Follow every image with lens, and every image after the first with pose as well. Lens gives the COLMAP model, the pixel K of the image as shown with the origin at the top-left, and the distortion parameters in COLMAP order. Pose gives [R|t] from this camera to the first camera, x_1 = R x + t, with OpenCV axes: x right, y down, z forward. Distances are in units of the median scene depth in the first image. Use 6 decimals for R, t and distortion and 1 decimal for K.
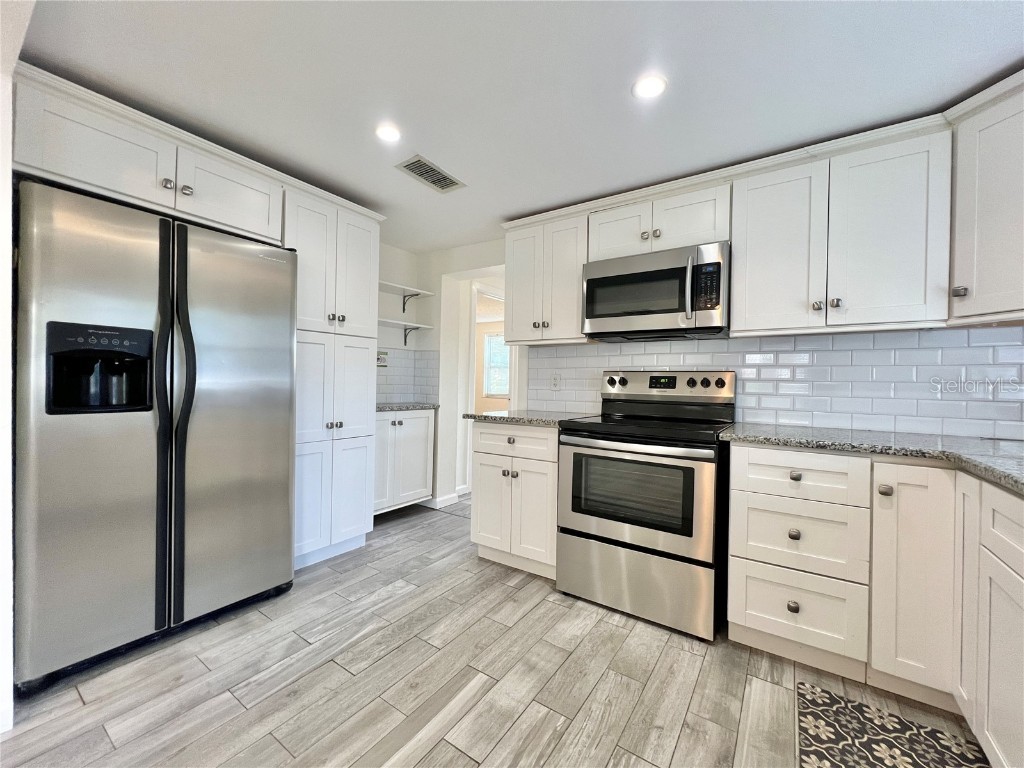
lens RADIAL K [[410.2, 0, 511.9], [0, 410.2, 382.5], [0, 0, 1]] dist [-0.001324, 0.000396]
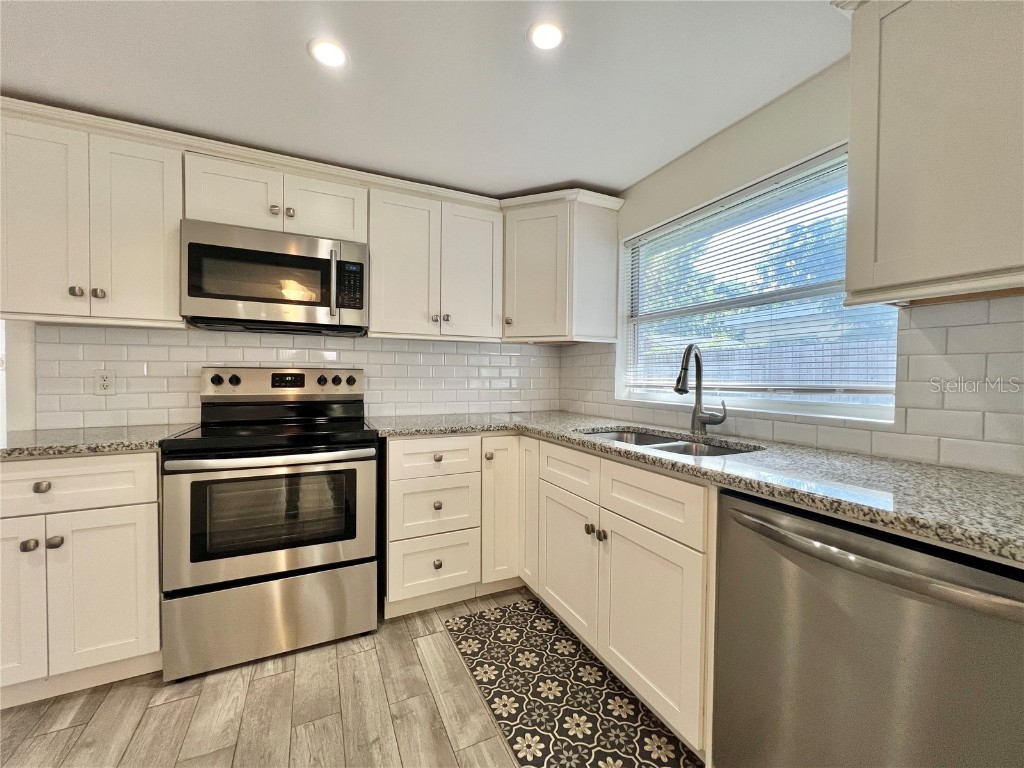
lens RADIAL K [[410.2, 0, 510.8], [0, 410.2, 382.5], [0, 0, 1]] dist [-0.001324, 0.000396]
pose [[0.500460, -0.026741, 0.865347, -0.225252], [0.003848, 0.999582, 0.028664, -0.027182], [-0.865751, -0.011015, 0.500353, 0.181645]]
